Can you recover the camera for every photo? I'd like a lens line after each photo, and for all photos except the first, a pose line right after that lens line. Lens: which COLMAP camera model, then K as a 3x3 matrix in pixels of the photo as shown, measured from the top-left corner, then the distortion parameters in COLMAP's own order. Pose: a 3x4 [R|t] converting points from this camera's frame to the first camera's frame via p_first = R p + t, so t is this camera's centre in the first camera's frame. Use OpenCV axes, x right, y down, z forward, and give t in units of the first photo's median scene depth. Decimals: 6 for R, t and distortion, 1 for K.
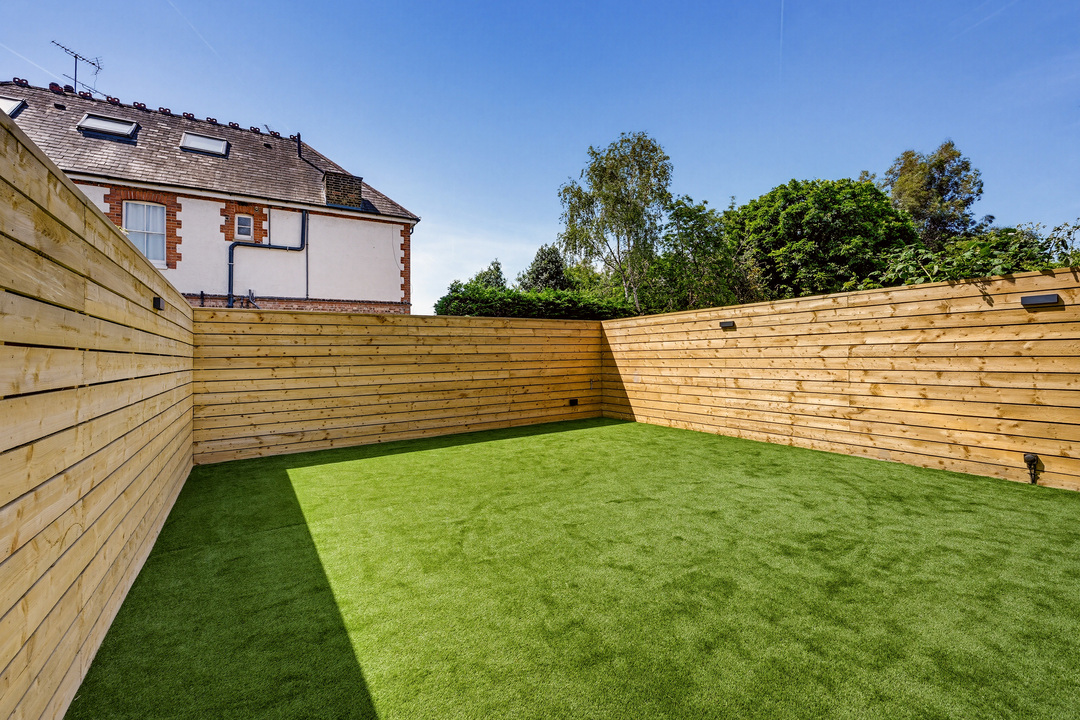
lens RADIAL K [[451.1, 0, 534.7], [0, 451.1, 348.5], [0, 0, 1]] dist [0.001960, 0.000364]
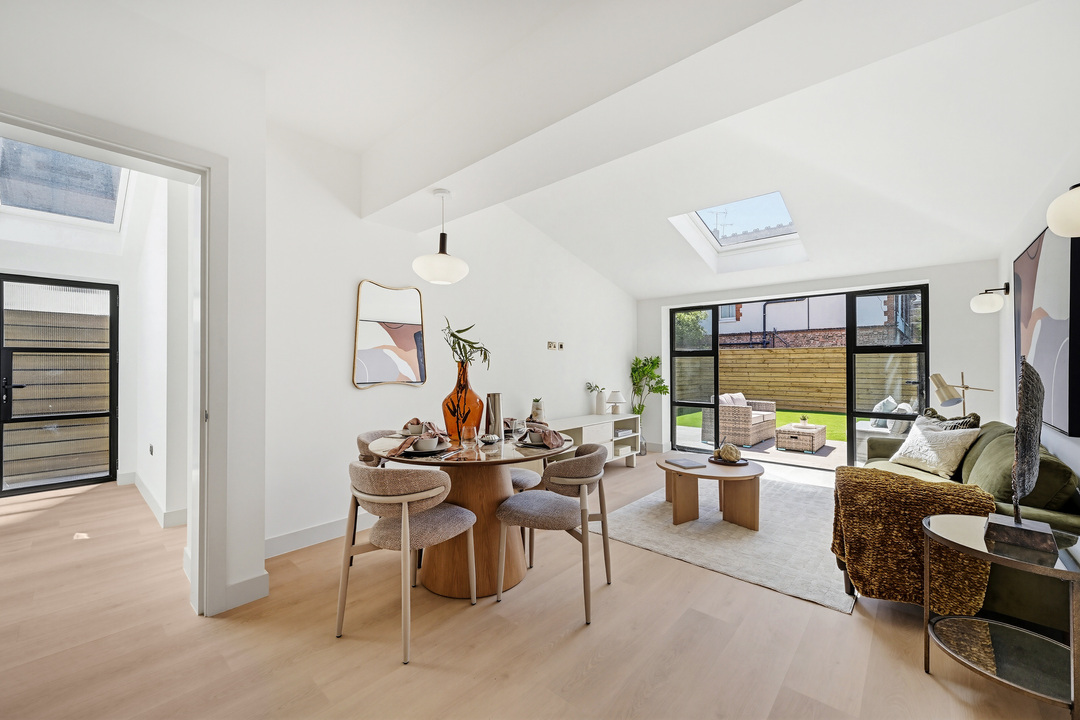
lens RADIAL K [[424.1, 0, 540.0], [0, 424.1, 361.7], [0, 0, 1]] dist [0.000963, 0.000356]
pose [[0.270439, 0.009246, -0.962693, 0.792471], [0.009507, 0.999879, 0.012274, -0.029757], [0.962690, -0.012471, 0.270319, -0.361692]]
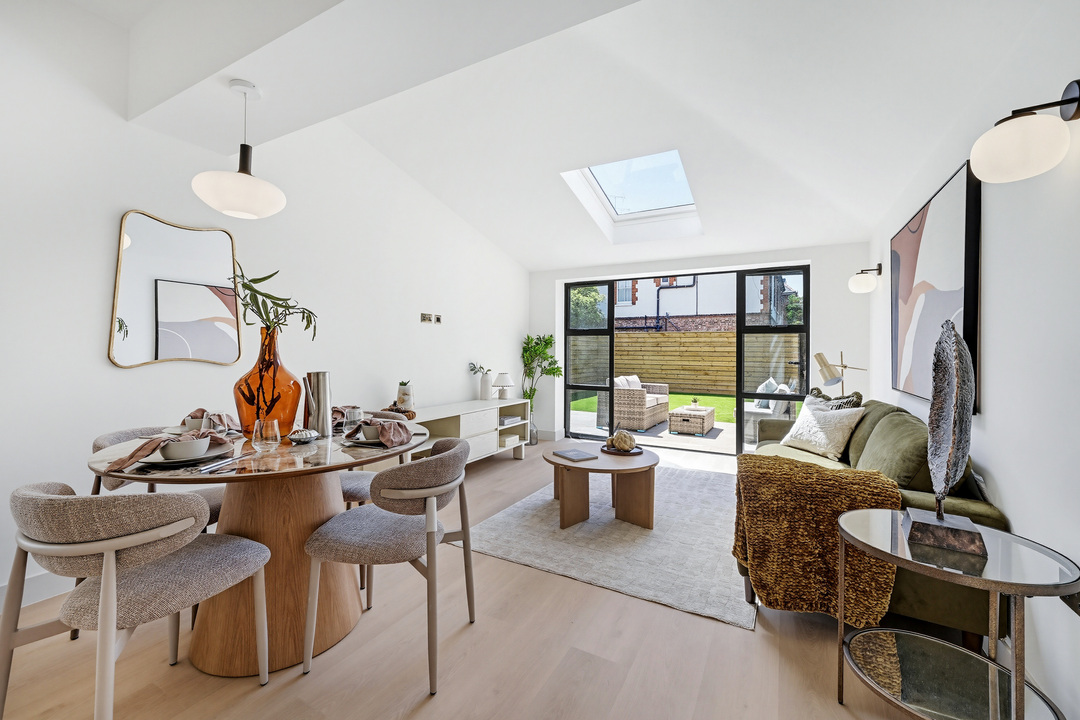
lens RADIAL K [[446.0, 0, 534.0], [0, 446.0, 345.4], [0, 0, 1]] dist [0.000023, 0.000086]
pose [[0.471436, 0.013495, -0.881797, 0.760213], [-0.003682, 0.999904, 0.013334, -0.023574], [0.881893, -0.003039, 0.471441, -0.333730]]
